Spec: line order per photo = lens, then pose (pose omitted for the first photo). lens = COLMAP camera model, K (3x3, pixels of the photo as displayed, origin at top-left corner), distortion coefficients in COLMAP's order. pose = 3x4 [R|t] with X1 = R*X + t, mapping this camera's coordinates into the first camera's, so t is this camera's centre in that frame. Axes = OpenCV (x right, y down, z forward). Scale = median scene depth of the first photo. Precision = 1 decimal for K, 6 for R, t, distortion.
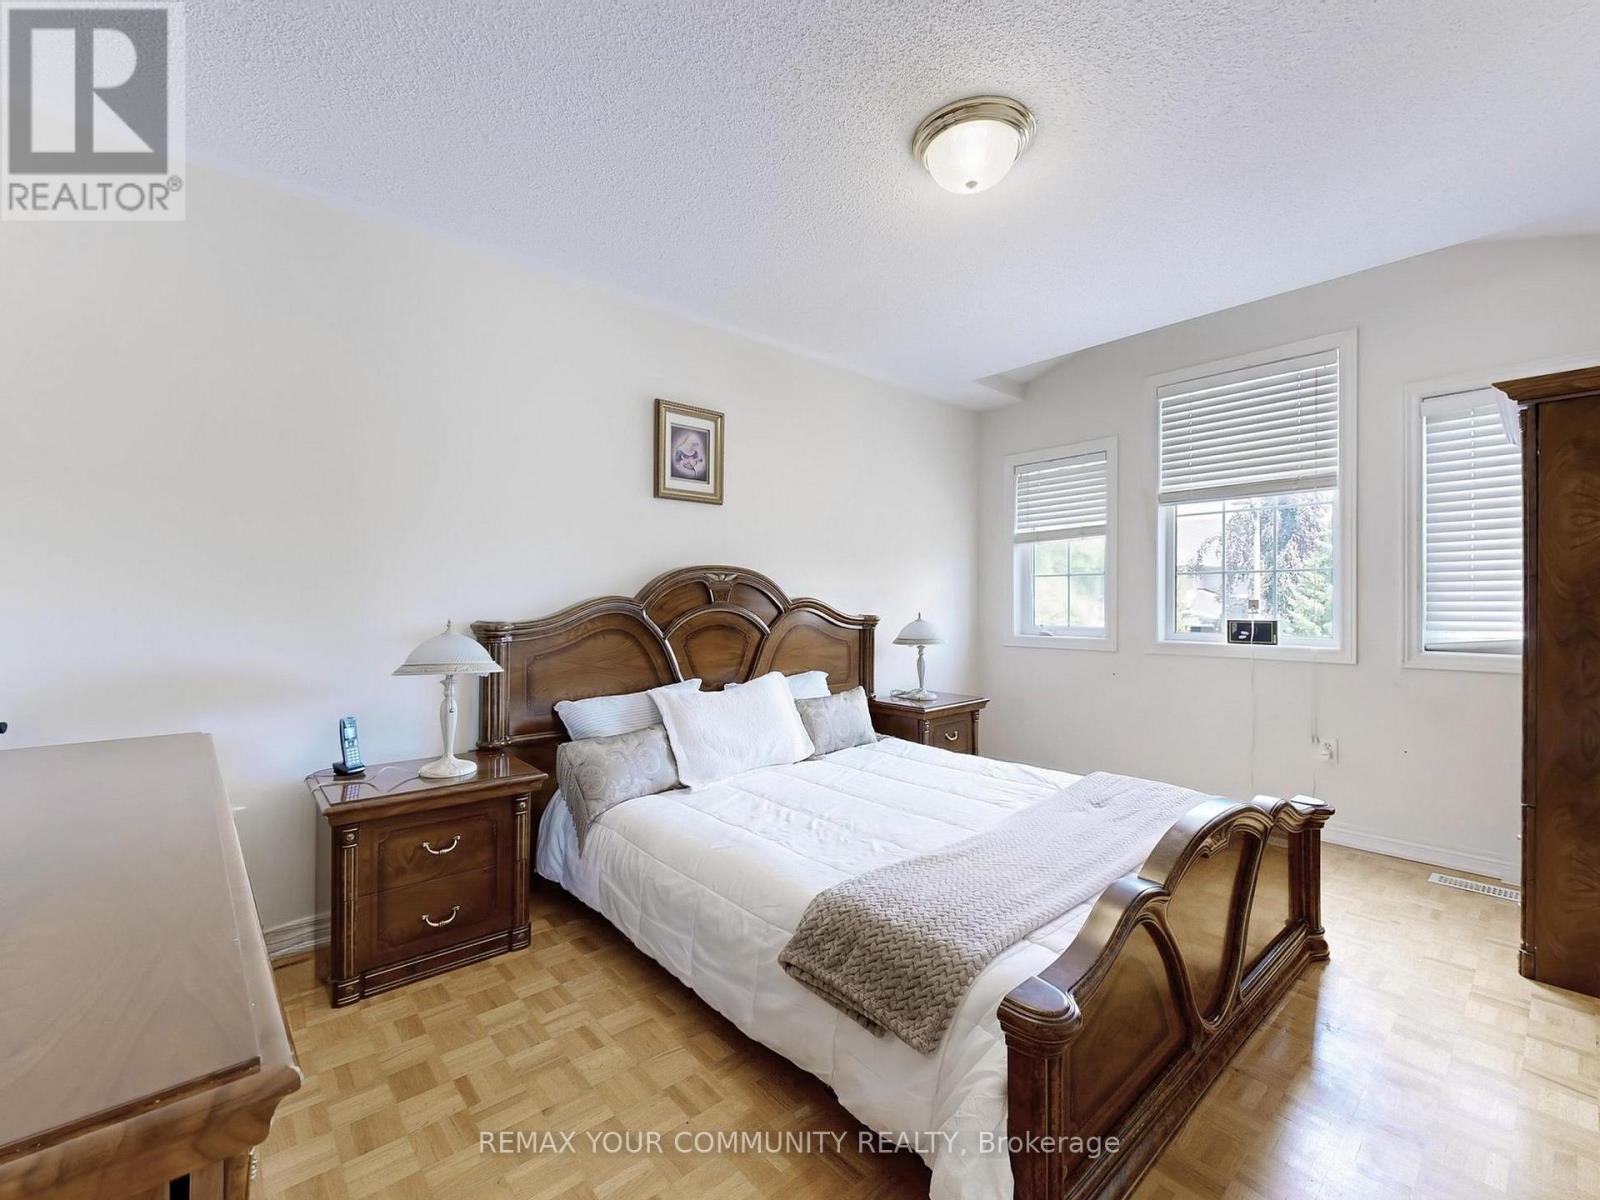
lens RADIAL K [[693.2, 0, 803.1], [0, 693.2, 598.6], [0, 0, 1]] dist [0.000464, 0.000459]
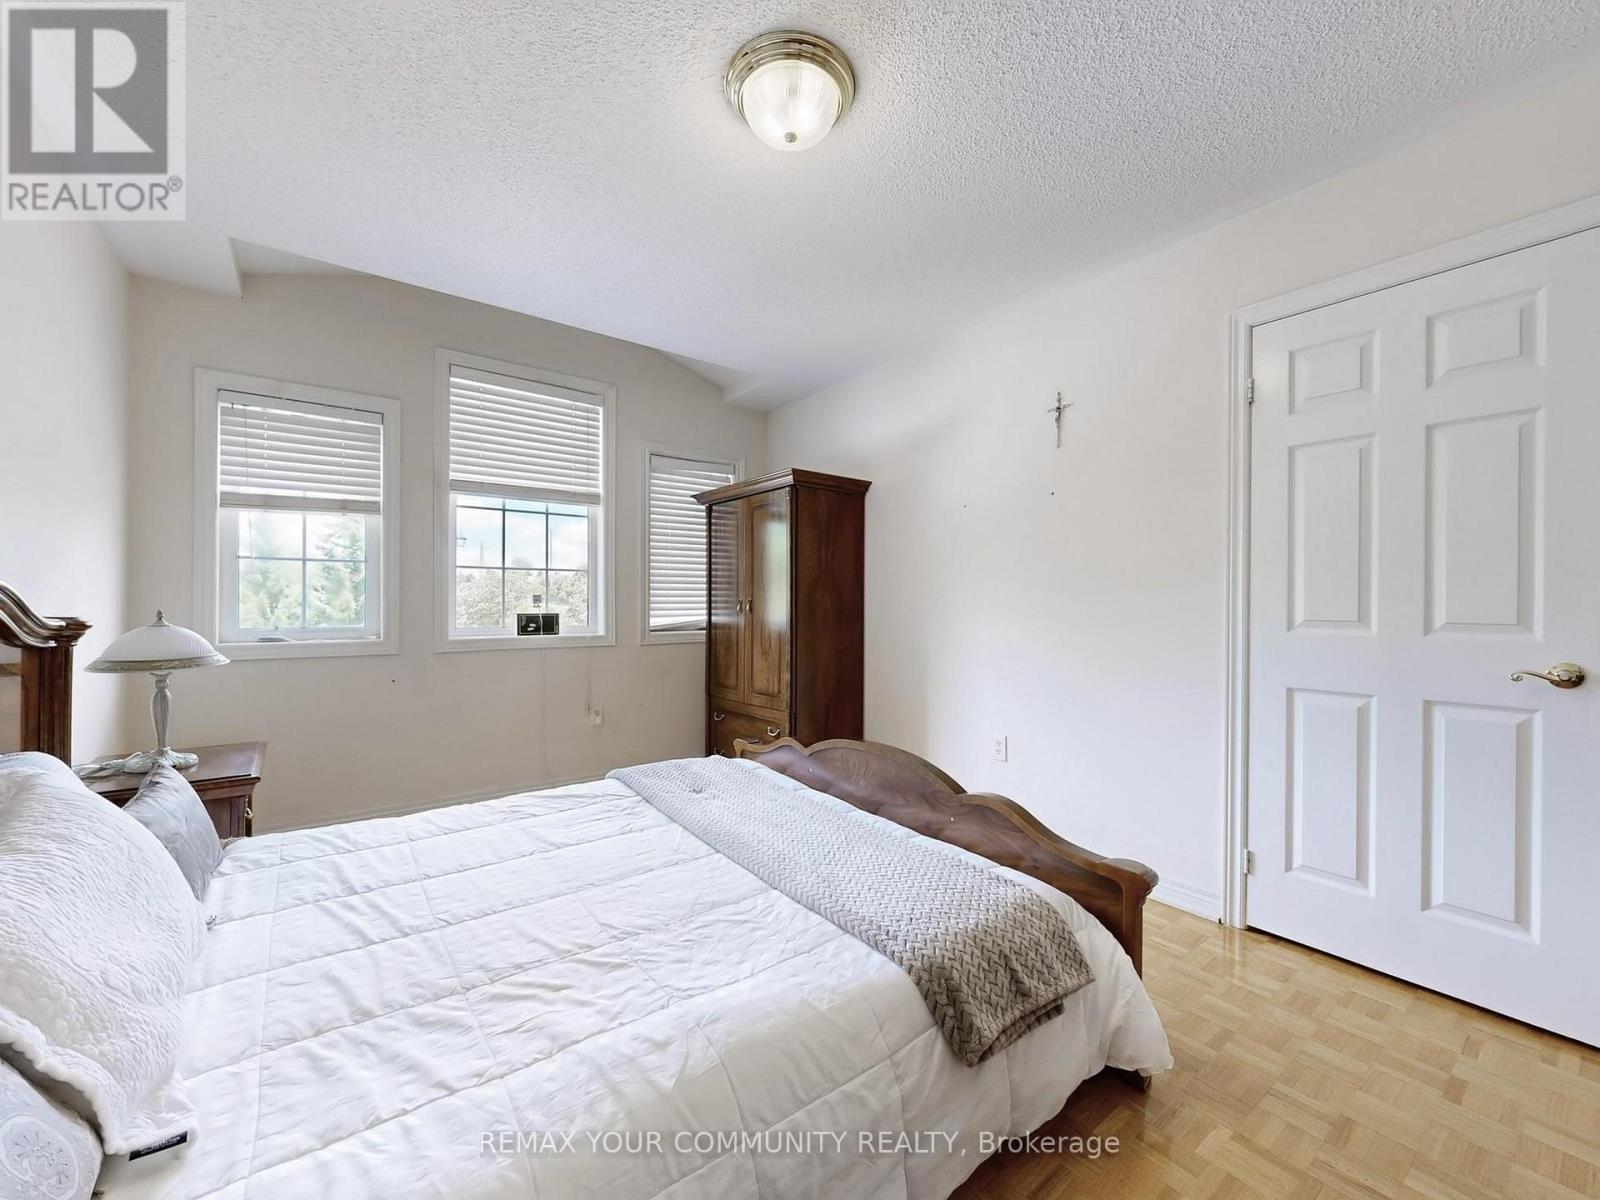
lens RADIAL K [[637.6, 0, 803.3], [0, 637.6, 604.8], [0, 0, 1]] dist [0.001120, -0.000549]
pose [[0.076674, -0.003902, 0.997049, -0.394138], [-0.008625, 0.999952, 0.004577, 0.011215], [-0.997019, -0.008950, 0.076637, 0.601268]]
